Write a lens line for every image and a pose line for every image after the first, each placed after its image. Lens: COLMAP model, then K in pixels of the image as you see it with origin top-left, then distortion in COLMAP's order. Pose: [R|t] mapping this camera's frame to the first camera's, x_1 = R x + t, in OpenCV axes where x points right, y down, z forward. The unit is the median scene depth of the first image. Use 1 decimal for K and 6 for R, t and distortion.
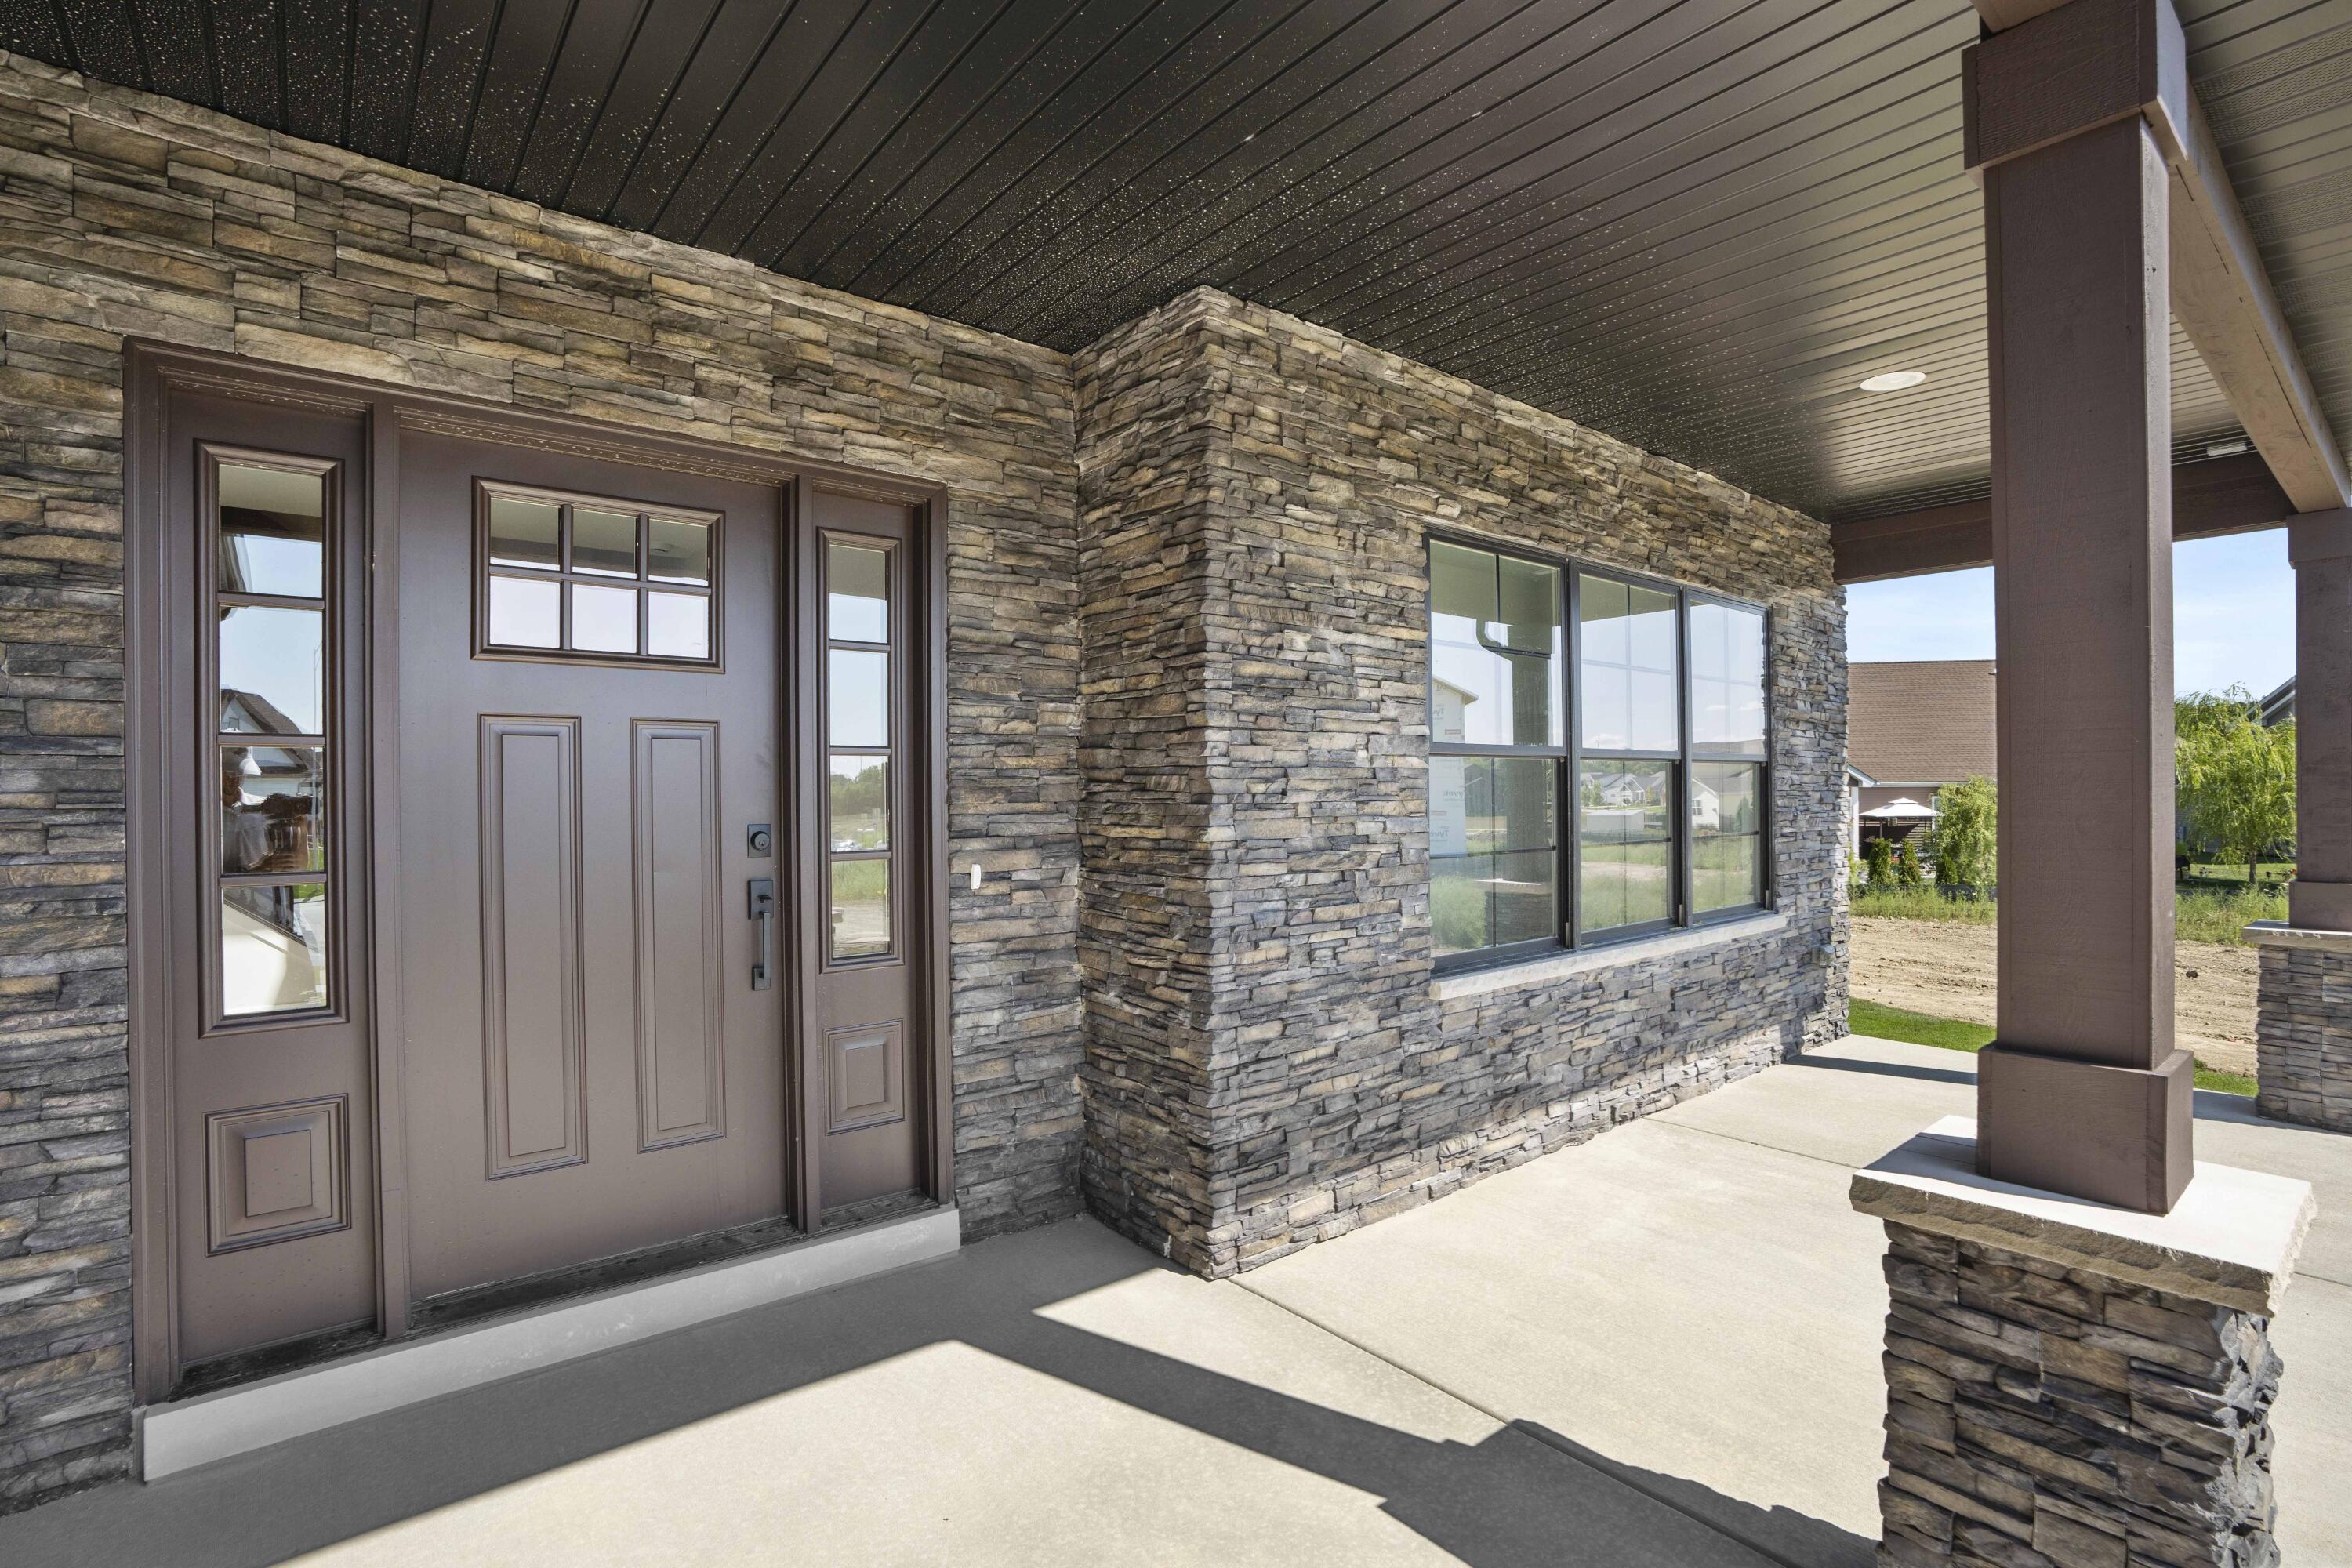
lens RADIAL K [[1111.6, 0, 1173.6], [0, 1111.6, 798.3], [0, 0, 1]] dist [-0.071587, 0.026623]
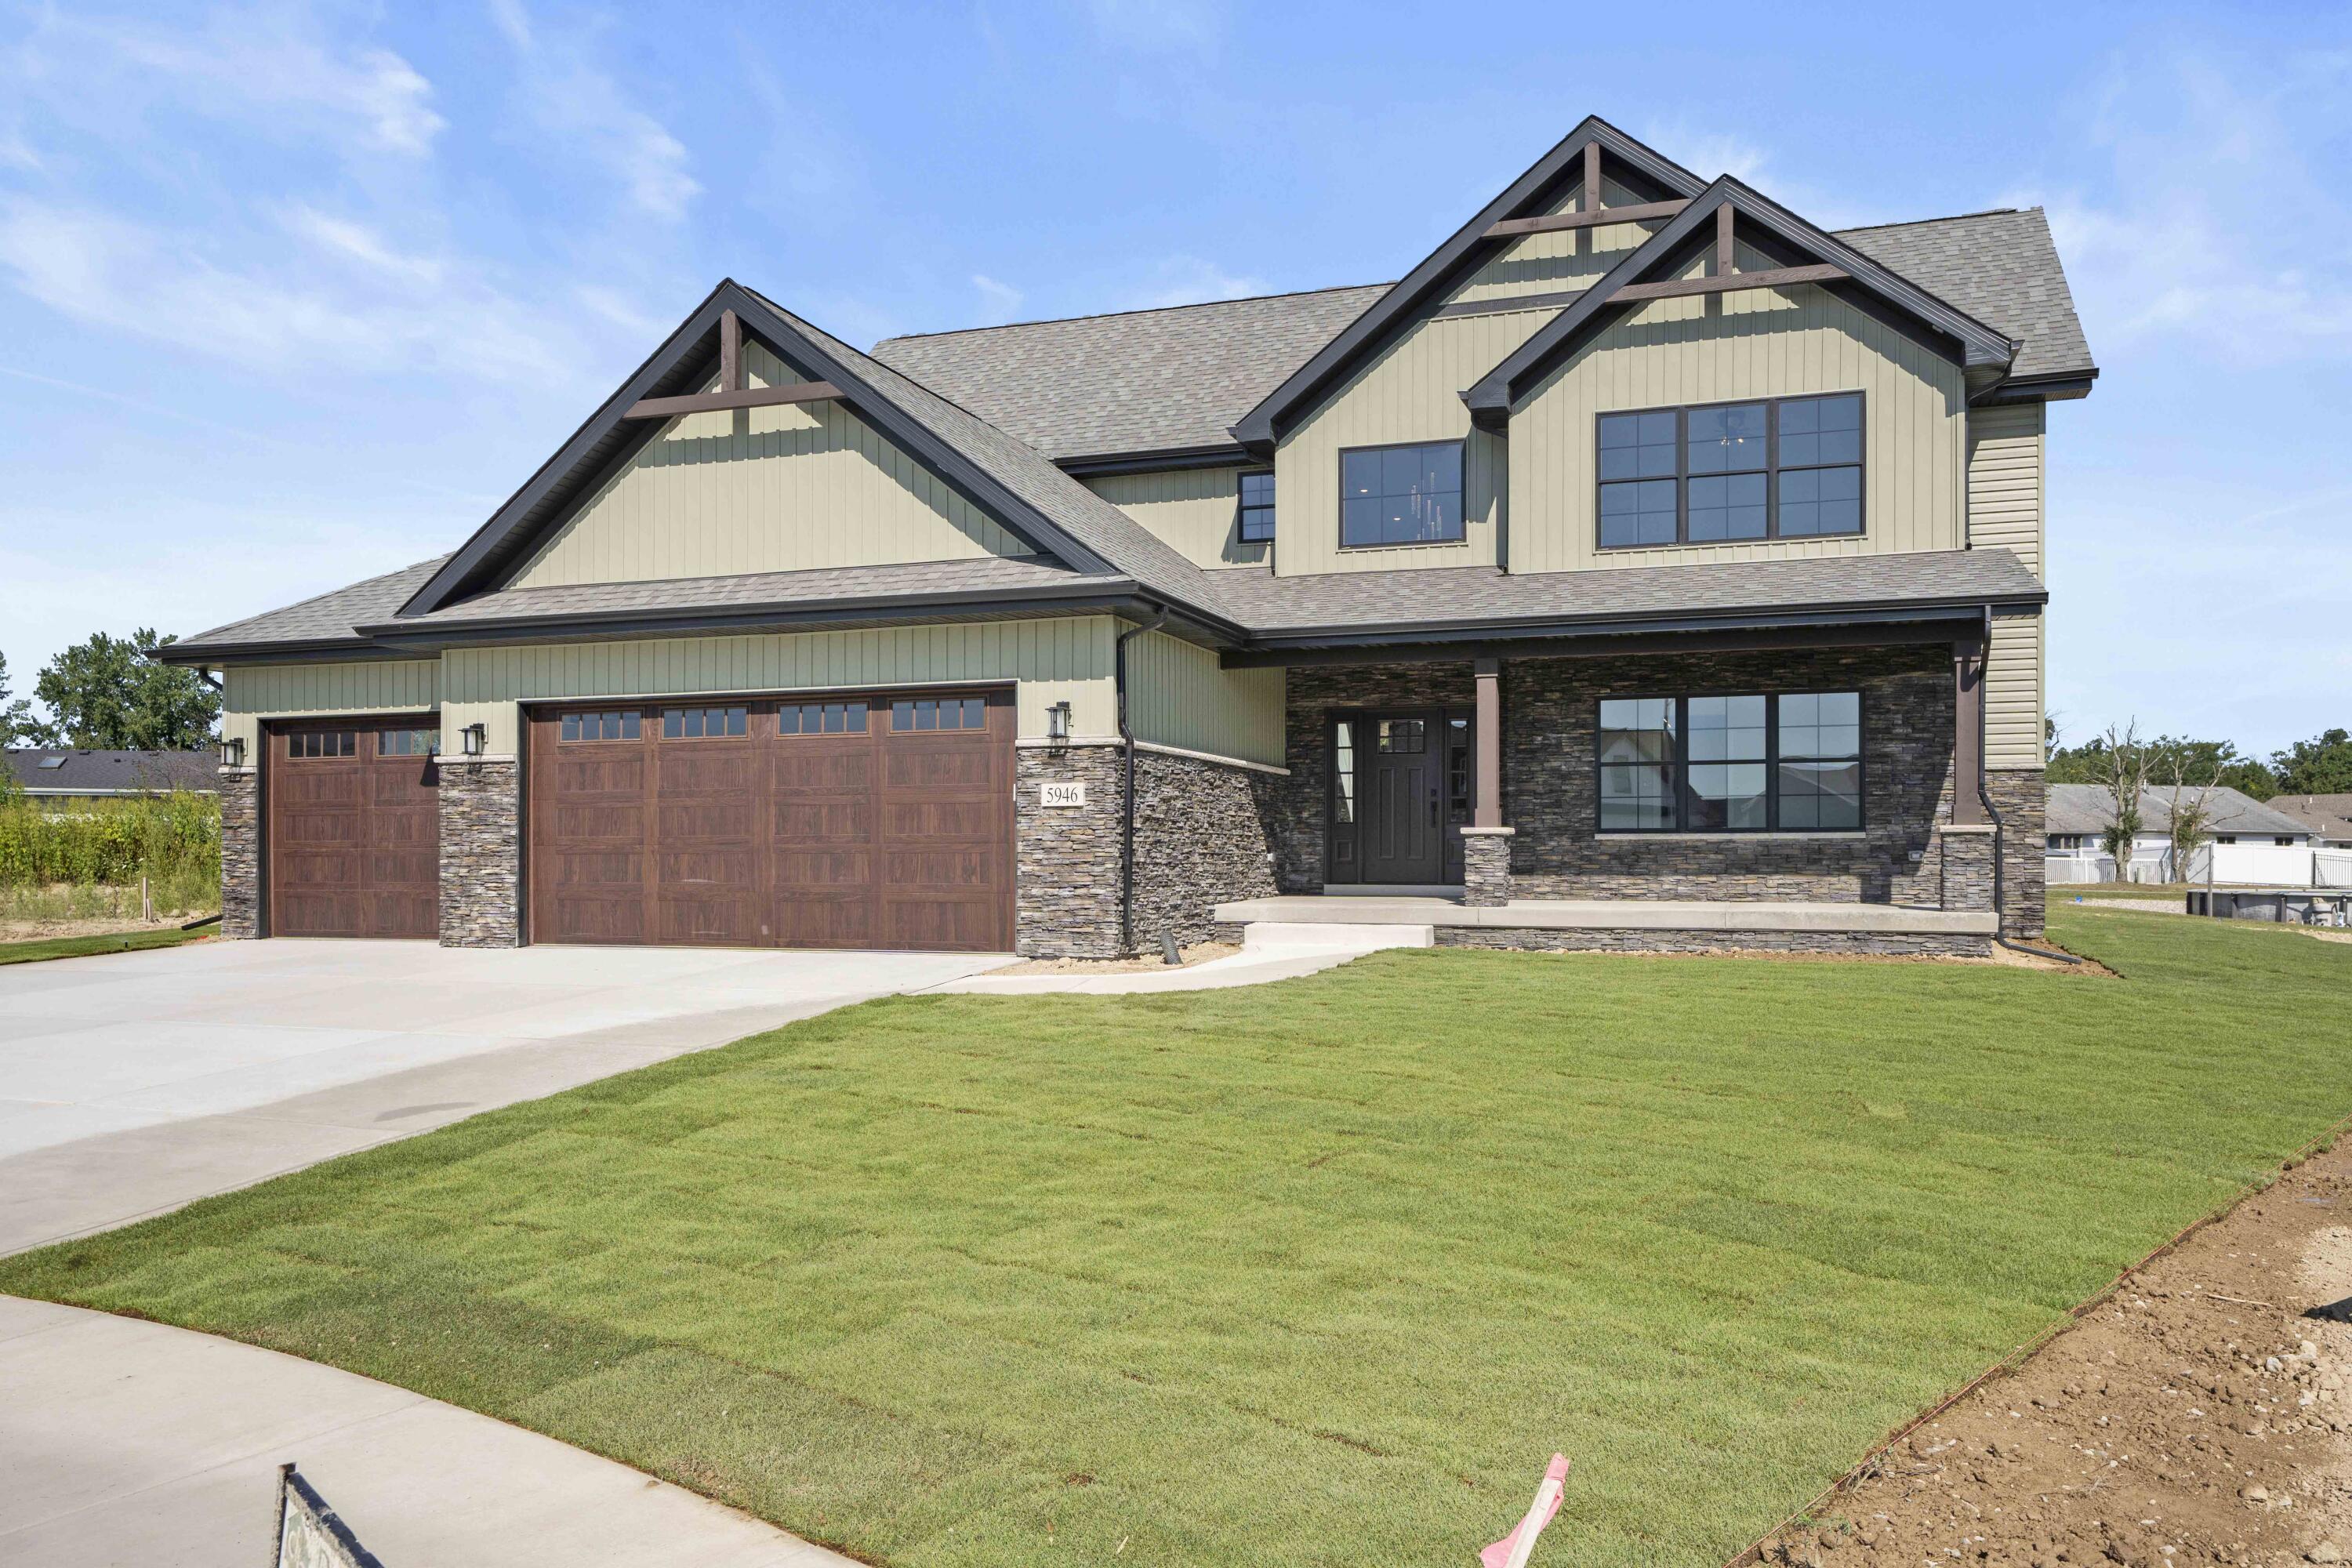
lens RADIAL K [[1733.0, 0, 1177.3], [0, 1733.0, 861.9], [0, 0, 1]] dist [-0.006331, -0.000048]
pose [[0.525609, 0.007771, -0.850691, 4.722996], [-0.008724, 0.999955, 0.003744, 0.282946], [0.850681, 0.005453, 0.525654, -3.318078]]
